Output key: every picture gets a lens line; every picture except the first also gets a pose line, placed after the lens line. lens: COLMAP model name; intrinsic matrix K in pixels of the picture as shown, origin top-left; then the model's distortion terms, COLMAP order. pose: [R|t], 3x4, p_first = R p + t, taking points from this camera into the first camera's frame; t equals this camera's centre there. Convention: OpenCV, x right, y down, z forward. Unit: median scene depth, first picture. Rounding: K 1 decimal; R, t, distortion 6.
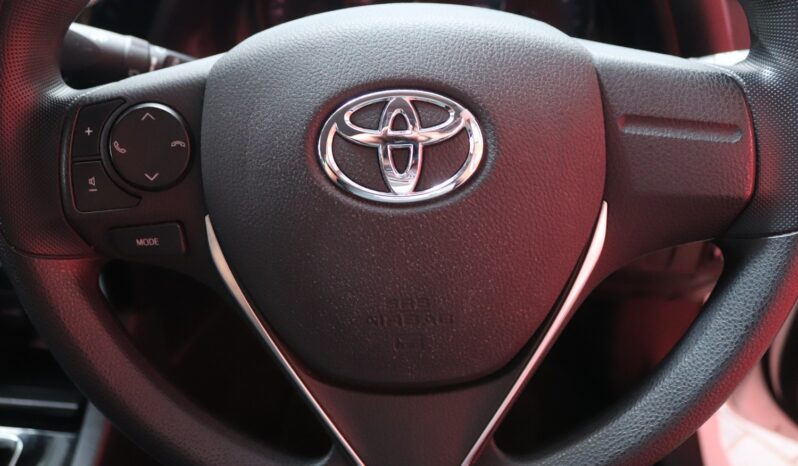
lens RADIAL K [[643.7, 0, 415.5], [0, 643.7, 233.1], [0, 0, 1]] dist [-0.037165, 0.000334]
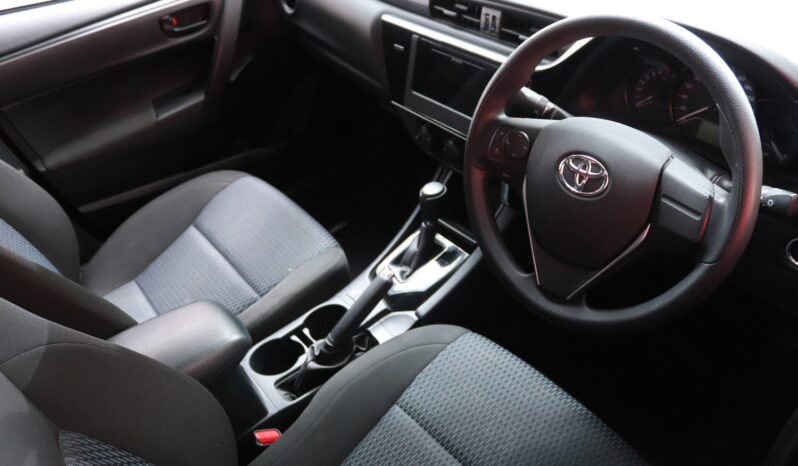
lens RADIAL K [[643.7, 0, 415.5], [0, 643.7, 233.1], [0, 0, 1]] dist [-0.037165, 0.000334]
pose [[0.680555, 0.401728, -0.612747, 1.283565], [-0.370889, 0.910114, 0.184754, -0.147225], [0.631891, 0.101526, 0.768379, -1.565845]]
